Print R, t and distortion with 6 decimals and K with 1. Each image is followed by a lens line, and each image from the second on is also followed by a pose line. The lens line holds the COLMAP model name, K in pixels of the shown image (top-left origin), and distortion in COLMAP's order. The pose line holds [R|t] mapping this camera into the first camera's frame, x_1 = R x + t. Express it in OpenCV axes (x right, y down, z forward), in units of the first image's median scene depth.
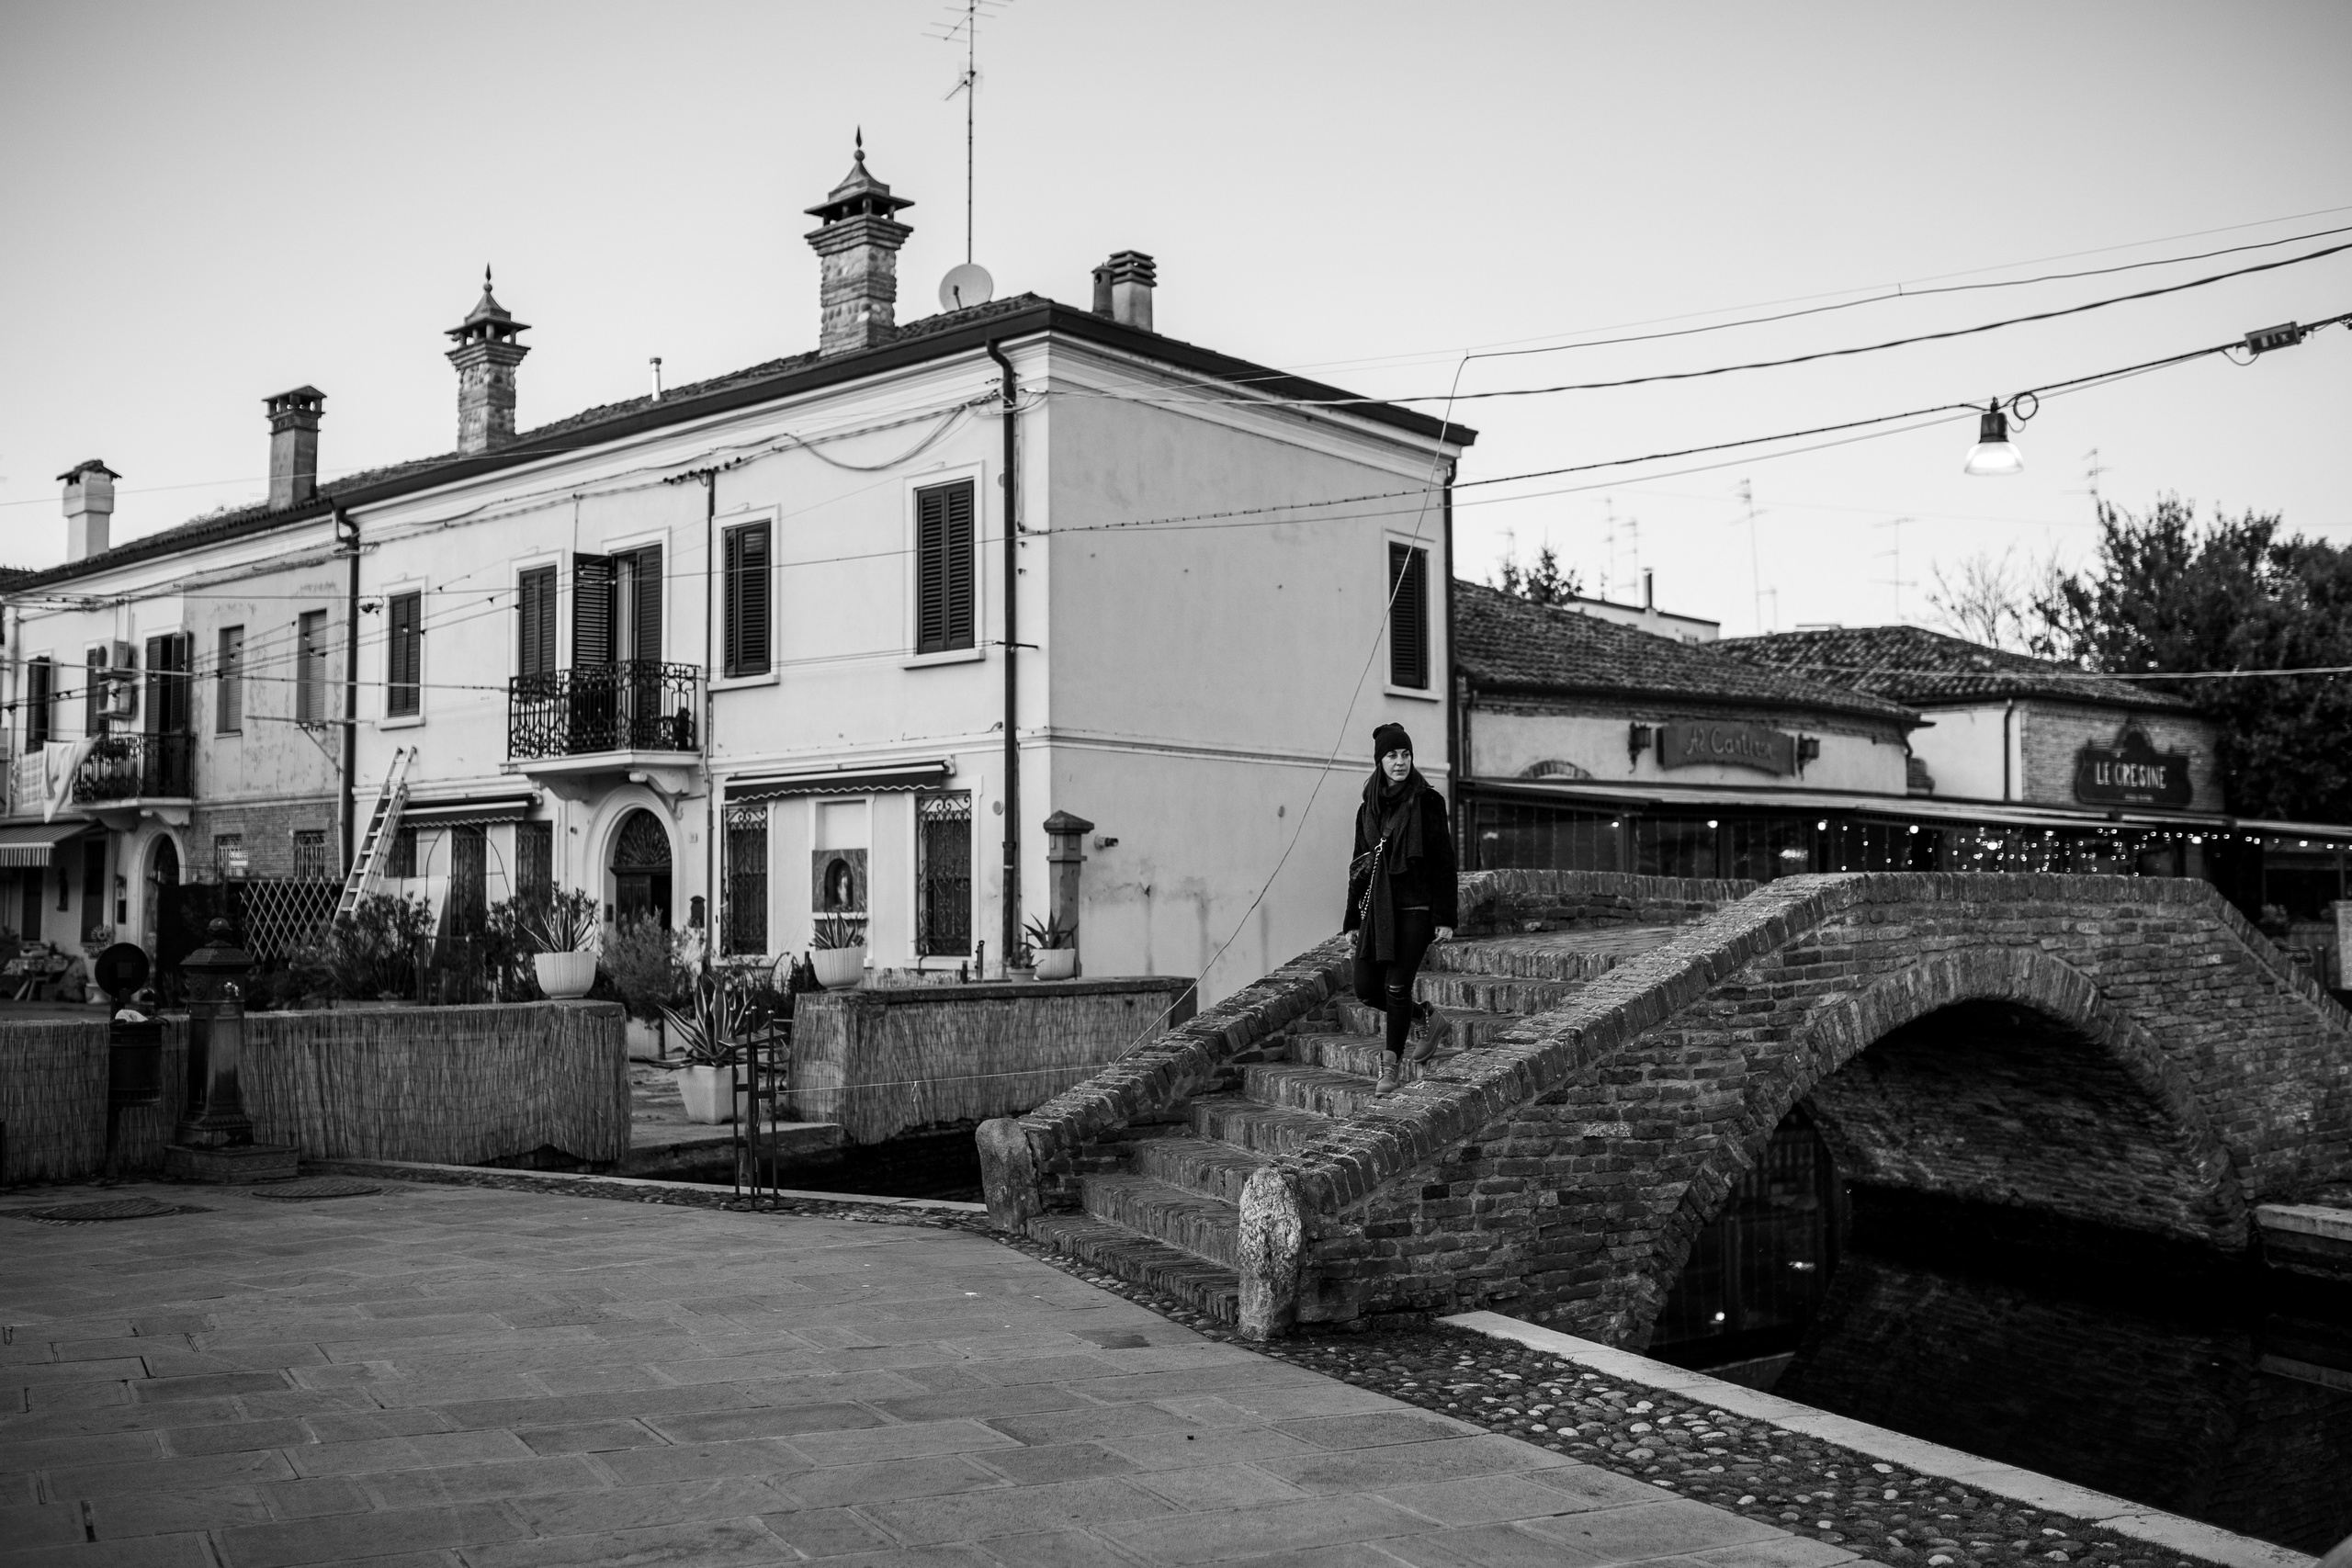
lens RADIAL K [[2252.5, 0, 1176.0], [0, 2252.5, 784.0], [0, 0, 1]] dist [-0.064885, 0.098908]
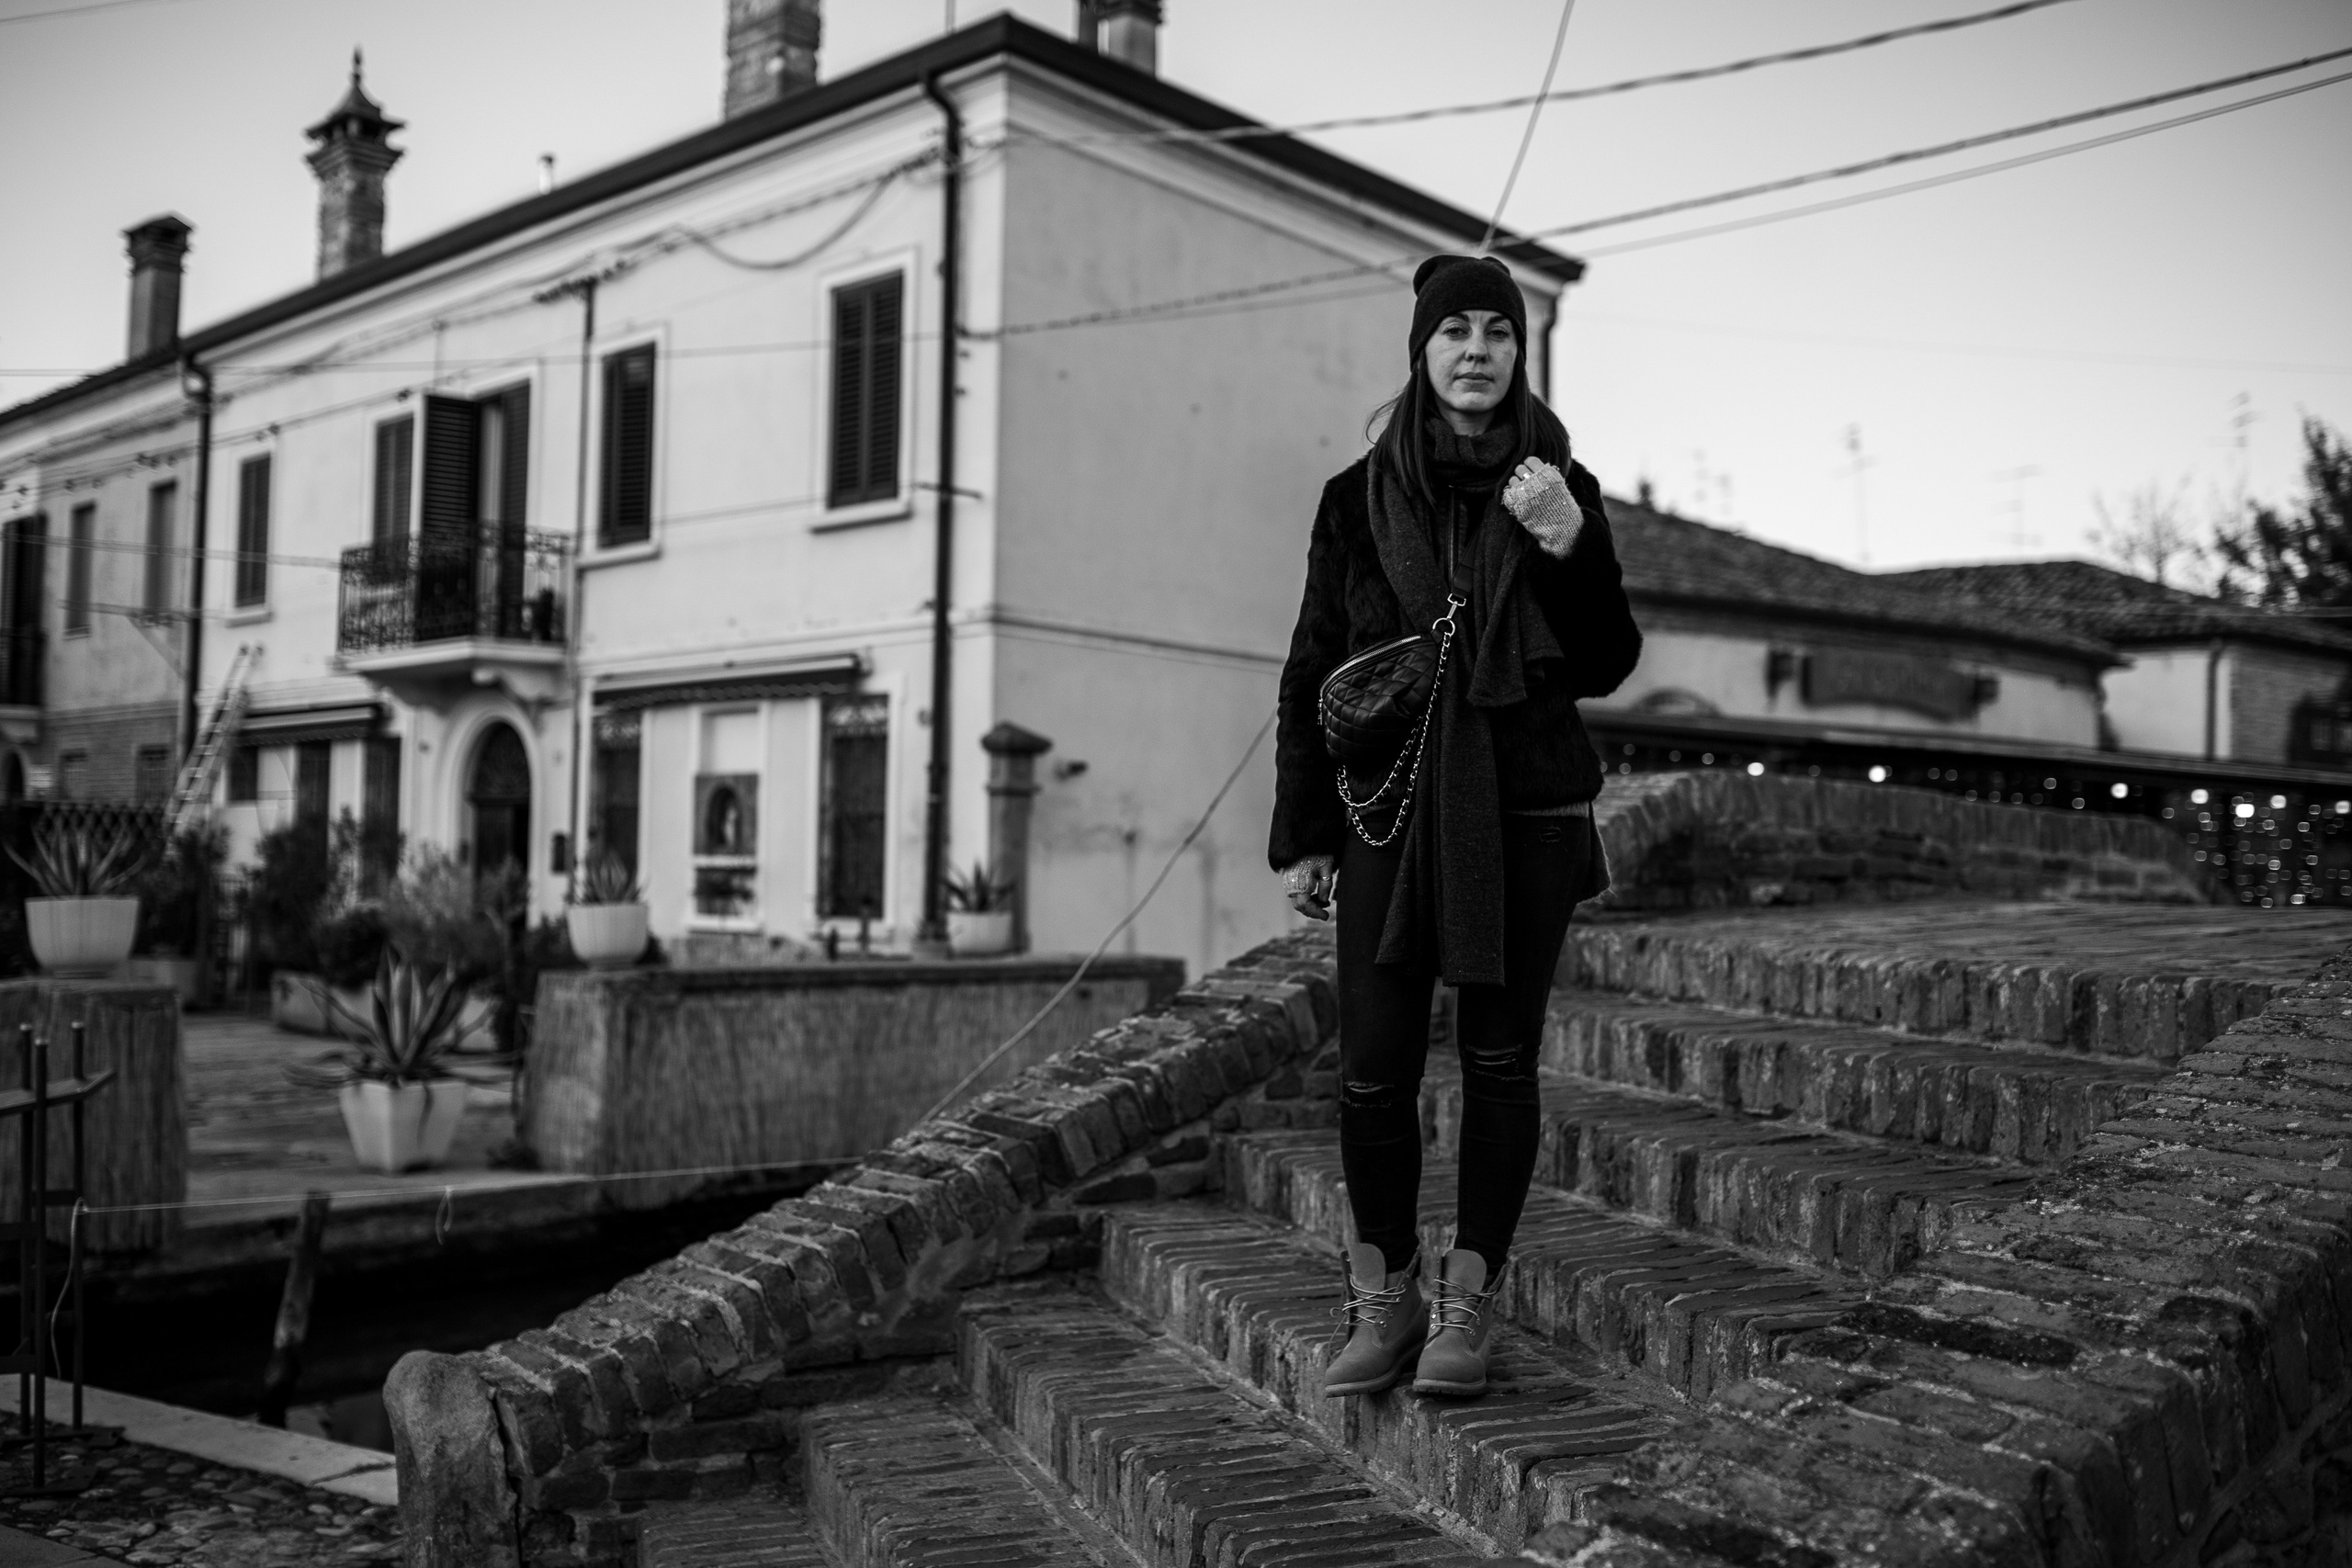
lens RADIAL K [[2252.5, 0, 1176.0], [0, 2252.5, 784.0], [0, 0, 1]] dist [-0.064885, 0.098908]
pose [[0.999249, 0.023844, -0.030542, 0.025758], [-0.023377, 0.999605, 0.015570, 0.019177], [0.030901, -0.014844, 0.999412, 0.280379]]
